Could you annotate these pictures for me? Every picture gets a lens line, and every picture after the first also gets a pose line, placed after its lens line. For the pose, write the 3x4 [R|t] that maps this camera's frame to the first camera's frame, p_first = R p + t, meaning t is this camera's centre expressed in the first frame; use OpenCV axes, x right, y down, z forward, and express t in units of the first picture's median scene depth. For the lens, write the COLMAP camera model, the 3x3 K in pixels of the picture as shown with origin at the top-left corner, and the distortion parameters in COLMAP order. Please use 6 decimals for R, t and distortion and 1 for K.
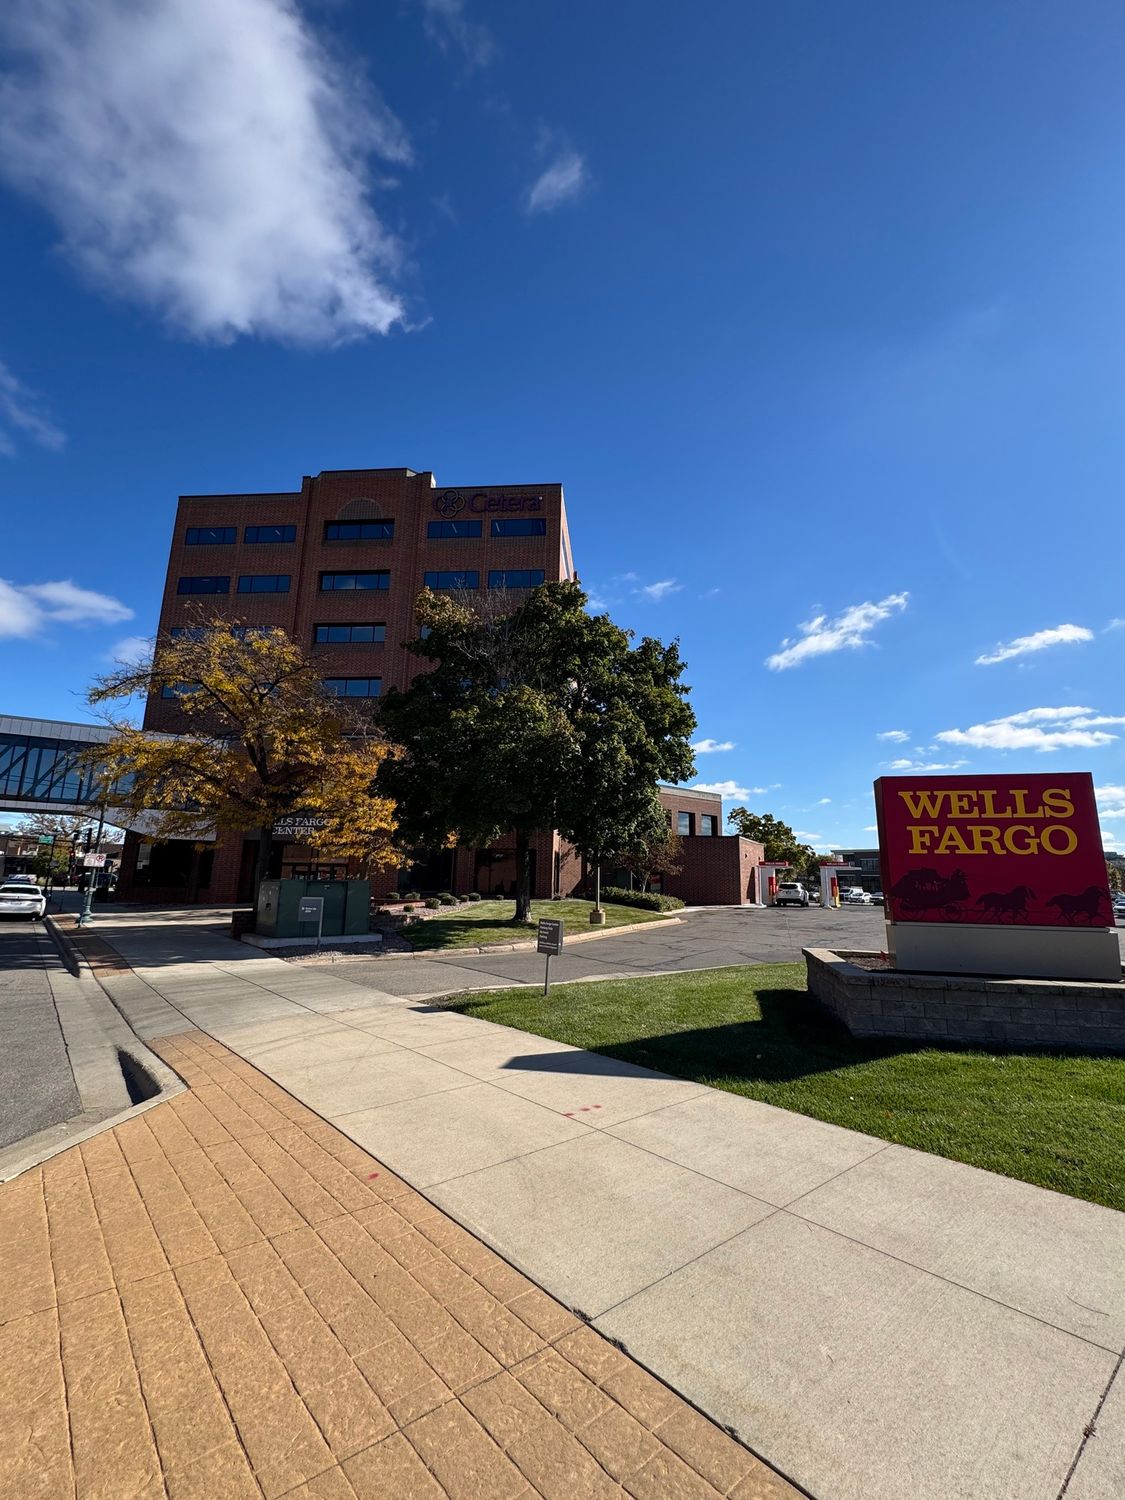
lens RADIAL K [[634.0, 0, 561.3], [0, 634.0, 749.6], [0, 0, 1]] dist [-0.001791, 0.000499]
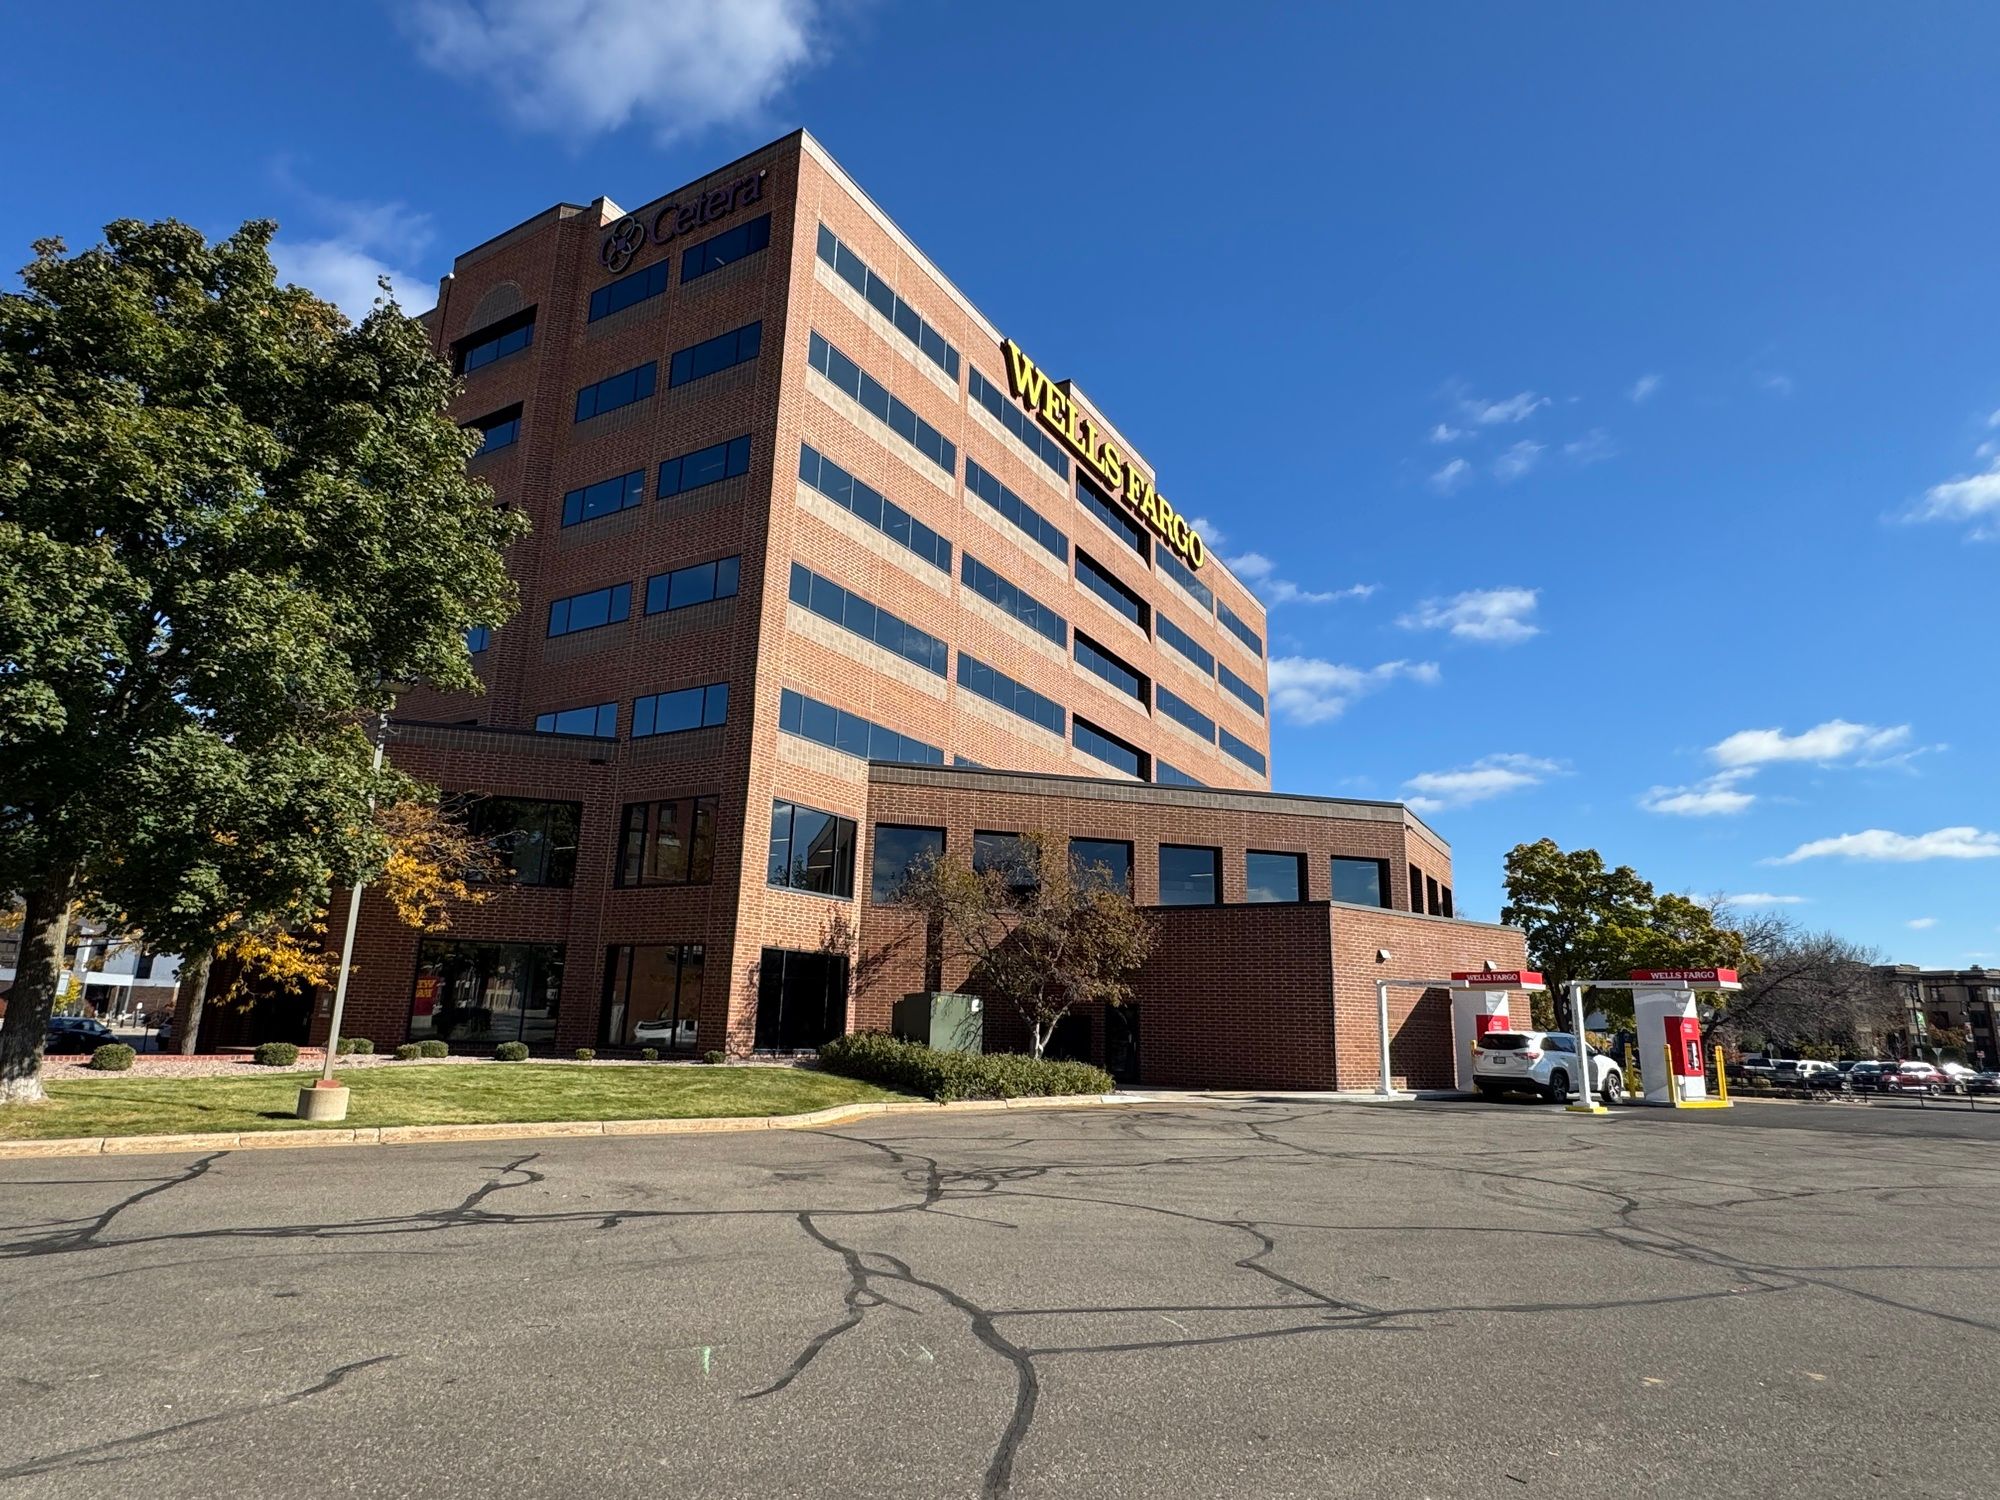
lens RADIAL K [[1124.6, 0, 993.1], [0, 1124.6, 749.4], [0, 0, 1]] dist [-0.001404, 0.000173]
pose [[0.898136, -0.100930, -0.427977, 0.870001], [0.079190, 0.994513, -0.068351, 0.174840], [0.432527, 0.027497, 0.901201, 0.730238]]
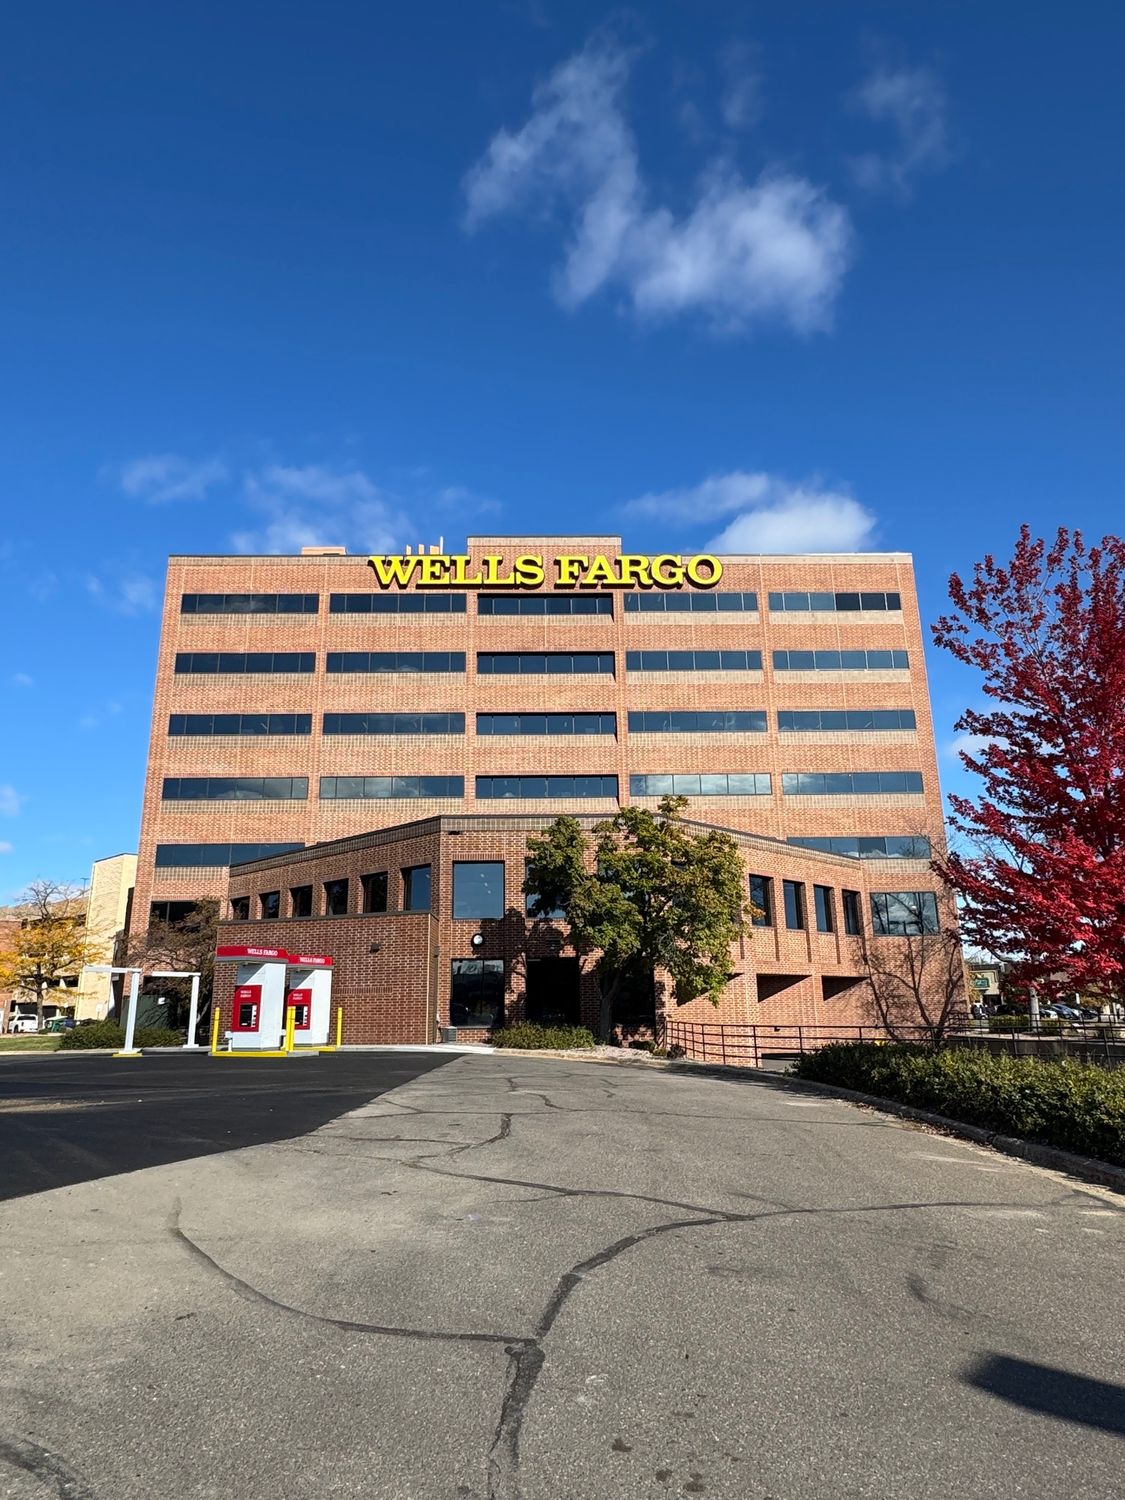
lens RADIAL K [[959.7, 0, 564.4], [0, 959.7, 733.3], [0, 0, 1]] dist [-0.030468, -0.001524]
pose [[0.107755, -0.319381, -0.941480, 2.558332], [0.216687, 0.931772, -0.291288, 0.659242], [0.970276, -0.172618, 0.169609, 2.624720]]
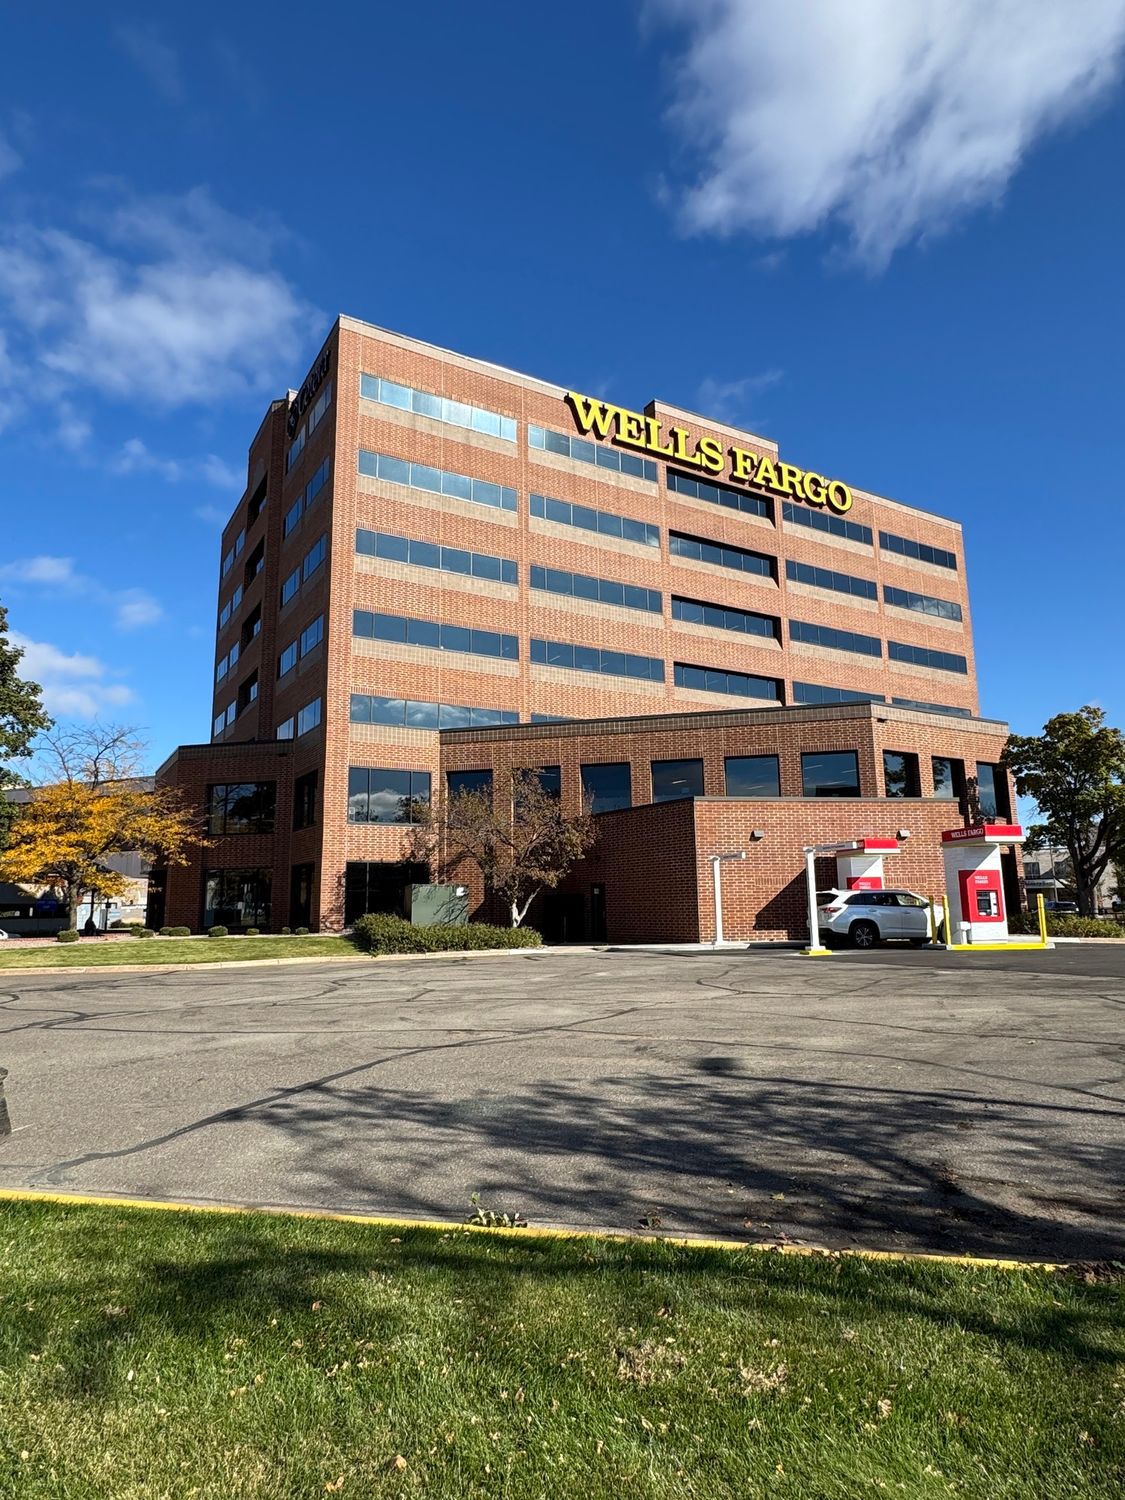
lens RADIAL K [[884.2, 0, 561.6], [0, 884.2, 746.9], [0, 0, 1]] dist [-0.000578, -0.000496]
pose [[0.586869, -0.173402, -0.790896, 1.650460], [0.189435, 0.979093, -0.074097, 0.290182], [0.787210, -0.106339, 0.607448, 1.181396]]
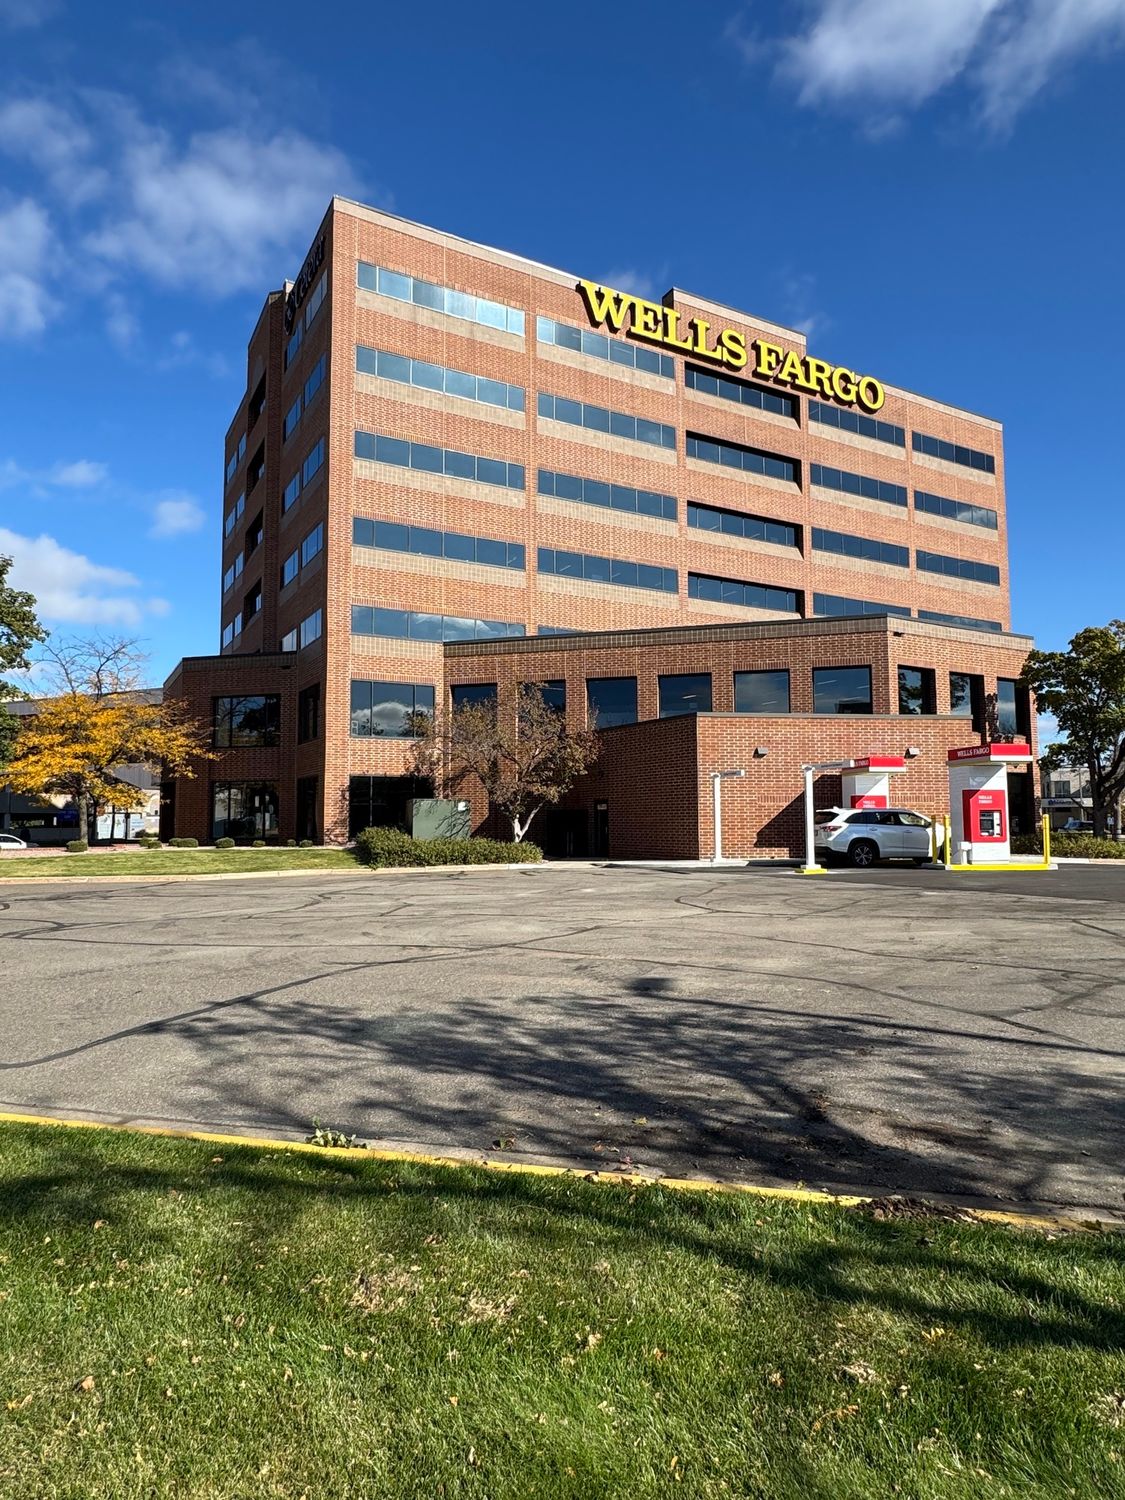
lens RADIAL K [[898.4, 0, 561.7], [0, 898.4, 748.3], [0, 0, 1]] dist [-0.001470, 0.000572]
pose [[0.564012, -0.090523, -0.820790, 1.670450], [0.183124, 0.982935, 0.017429, 0.295523], [0.805206, -0.160137, 0.570964, 1.219013]]
